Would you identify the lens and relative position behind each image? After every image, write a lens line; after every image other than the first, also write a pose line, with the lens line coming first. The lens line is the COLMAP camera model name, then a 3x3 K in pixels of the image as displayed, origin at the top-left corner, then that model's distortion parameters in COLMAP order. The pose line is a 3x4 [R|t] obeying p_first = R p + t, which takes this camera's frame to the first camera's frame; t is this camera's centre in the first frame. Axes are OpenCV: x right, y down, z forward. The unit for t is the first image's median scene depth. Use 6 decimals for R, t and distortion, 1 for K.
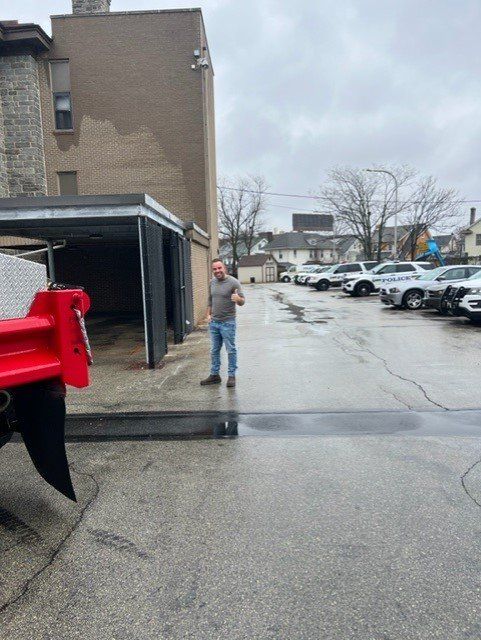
lens RADIAL K [[478.5, 0, 240.5], [0, 478.5, 320.0], [0, 0, 1]] dist [0.024937, -0.008227]
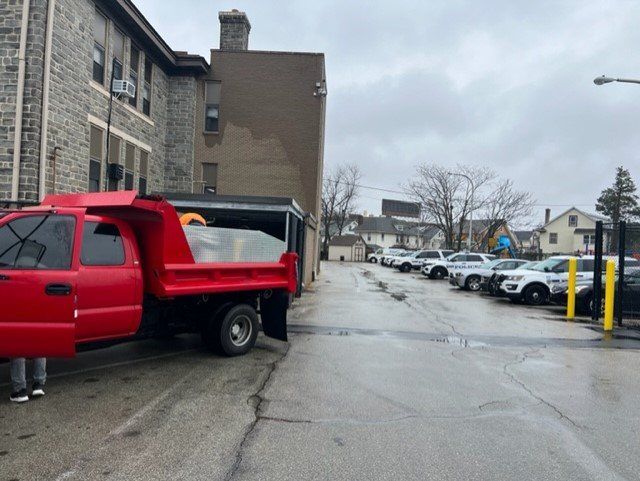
lens RADIAL K [[478.5, 0, 320.0], [0, 478.5, 240.5], [0, 0, 1]] dist [0.024937, -0.008227]
pose [[0.996867, 0.077394, -0.016317, -0.014404], [-0.078785, 0.989852, -0.118265, 0.011859], [0.006998, 0.119180, 0.992848, -0.116742]]
